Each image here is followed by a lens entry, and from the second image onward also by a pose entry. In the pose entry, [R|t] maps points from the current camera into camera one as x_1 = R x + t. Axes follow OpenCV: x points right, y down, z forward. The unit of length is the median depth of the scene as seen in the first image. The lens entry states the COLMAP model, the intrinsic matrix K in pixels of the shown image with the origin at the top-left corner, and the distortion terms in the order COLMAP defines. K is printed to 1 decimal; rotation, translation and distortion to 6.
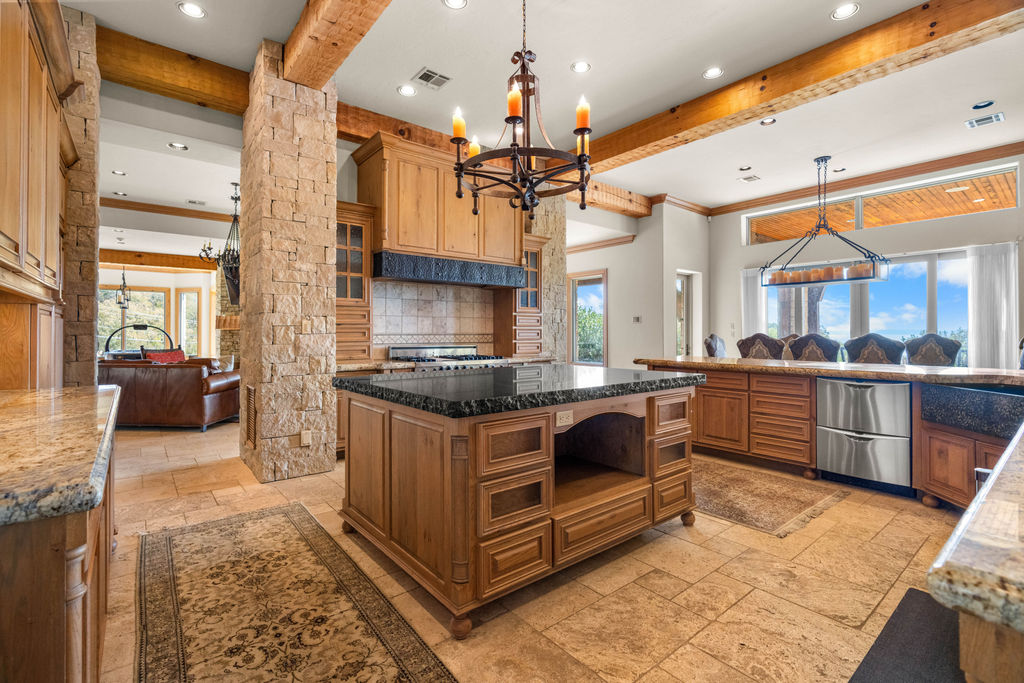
lens RADIAL K [[467.5, 0, 512.7], [0, 467.5, 327.6], [0, 0, 1]] dist [-0.009495, -0.000118]
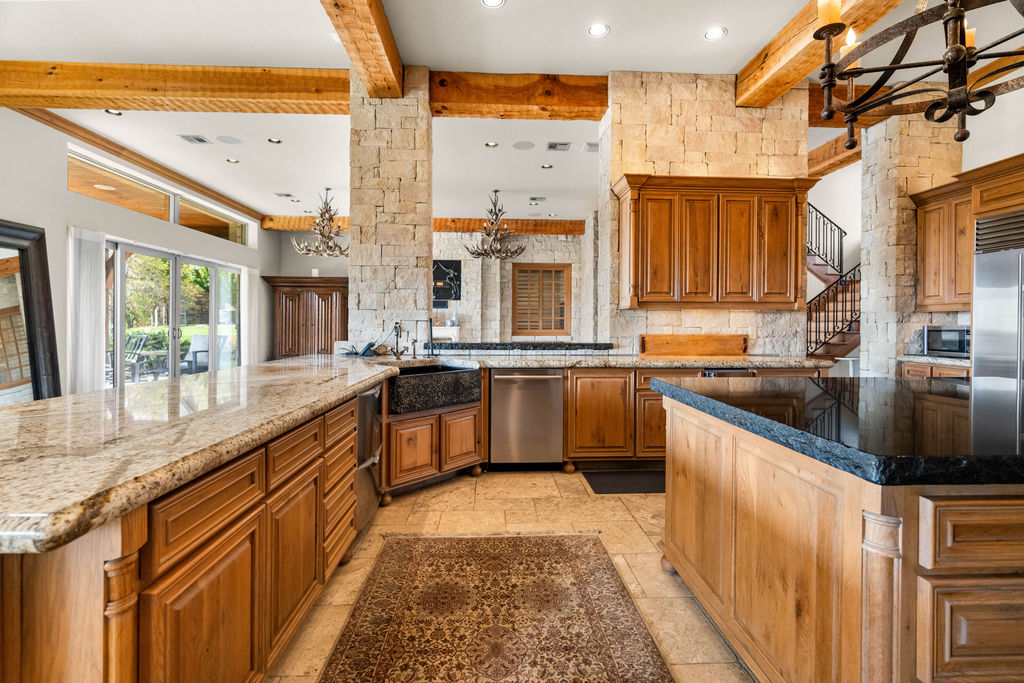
lens RADIAL K [[467.5, 0, 512.7], [0, 467.5, 327.6], [0, 0, 1]] dist [-0.009495, -0.000118]
pose [[-0.801081, -0.006594, 0.598520, 0.084316], [-0.011216, 0.999929, -0.003996, 0.013383], [-0.598451, -0.009914, -0.801098, 1.240492]]
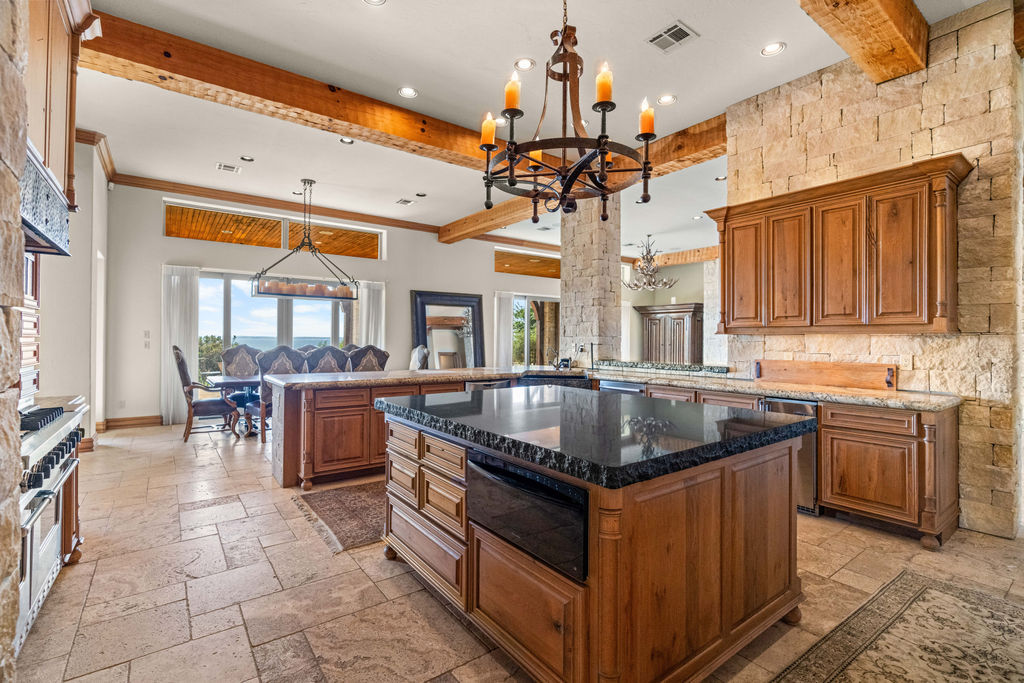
lens RADIAL K [[467.5, 0, 510.5], [0, 467.5, 334.8], [0, 0, 1]] dist [0.000476, 0.000473]
pose [[0.047213, 0.012558, 0.998806, -0.577334], [-0.019042, 0.999751, -0.011670, -0.011029], [-0.998703, -0.018468, 0.047441, 0.727128]]
